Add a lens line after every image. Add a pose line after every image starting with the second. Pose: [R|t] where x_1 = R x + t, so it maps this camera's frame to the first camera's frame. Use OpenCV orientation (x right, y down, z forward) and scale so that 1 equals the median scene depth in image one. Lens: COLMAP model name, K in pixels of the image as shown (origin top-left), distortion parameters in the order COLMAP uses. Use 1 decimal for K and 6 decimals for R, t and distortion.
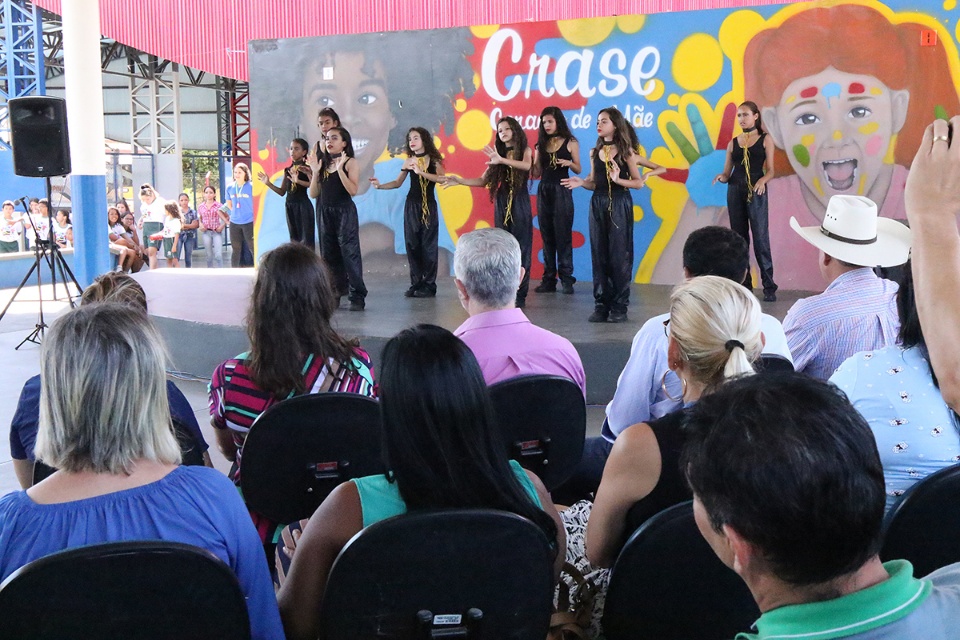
lens RADIAL K [[1259.6, 0, 478.2], [0, 1259.6, 322.5], [0, 0, 1]] dist [-0.018742, 0.000000]
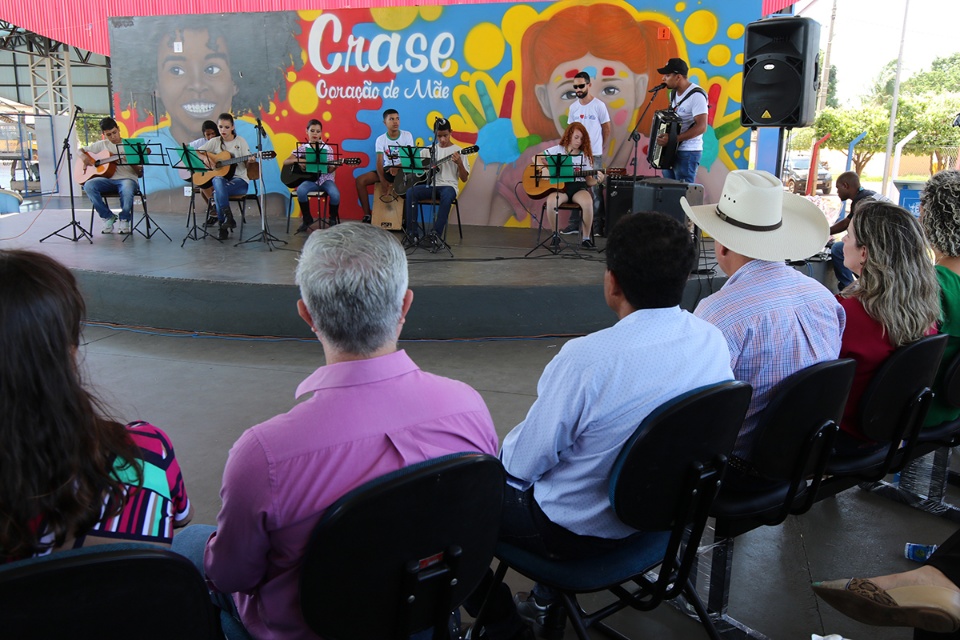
lens RADIAL K [[849.7, 0, 489.9], [0, 849.7, 334.8], [0, 0, 1]] dist [-0.011910, -0.103872]
pose [[0.977929, -0.029450, 0.206851, -0.002969], [0.005563, 0.993335, 0.115126, -0.018529], [-0.208863, -0.111435, 0.971575, 0.143831]]
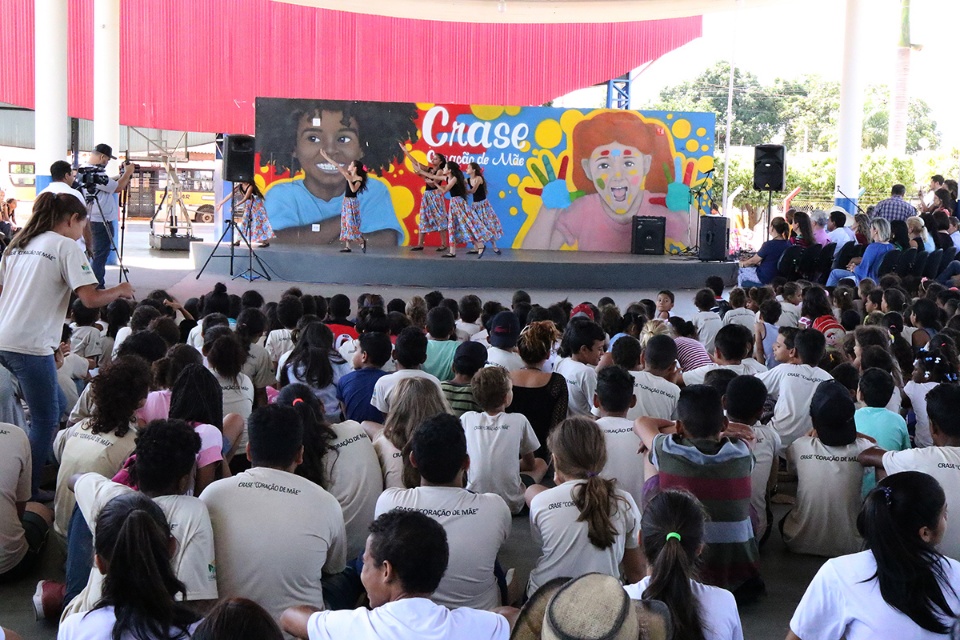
lens RADIAL K [[1556.7, 0, 480.1], [0, 1556.7, 321.0], [0, 0, 1]] dist [-0.114788, 0.000000]
pose [[0.813351, -0.022481, 0.581339, -1.263672], [0.035356, 0.999316, -0.010821, 0.099334], [-0.580698, 0.029355, 0.813590, -0.844334]]
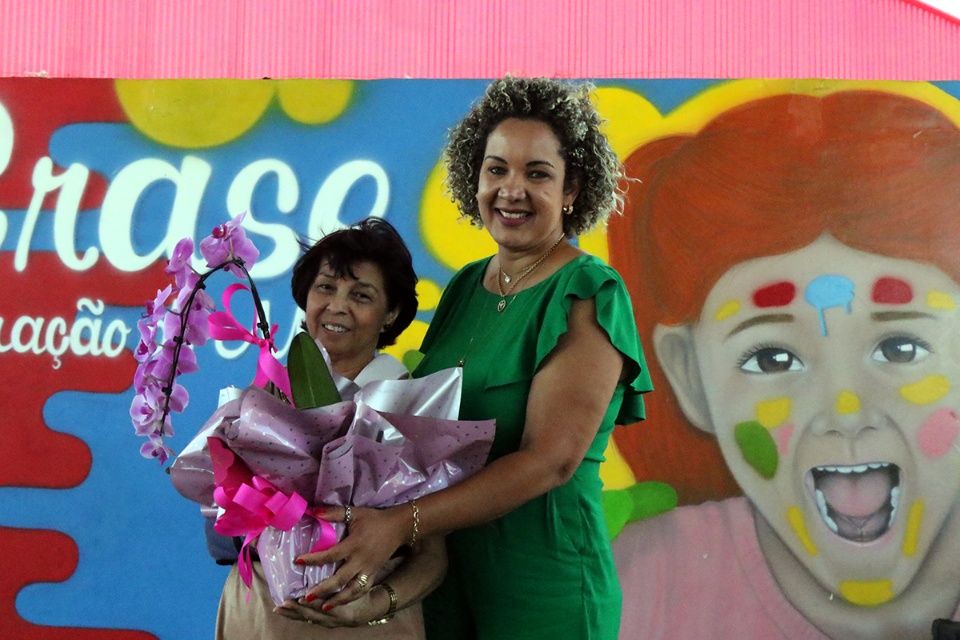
lens RADIAL K [[1415.2, 0, 477.2], [0, 1415.2, 321.0], [0, 0, 1]] dist [0.006952, 0.000000]
pose [[0.914967, 0.069303, 0.397533, -0.003563], [0.014248, 0.978979, -0.203461, -0.078065], [-0.403277, 0.191824, 0.894746, 0.589903]]
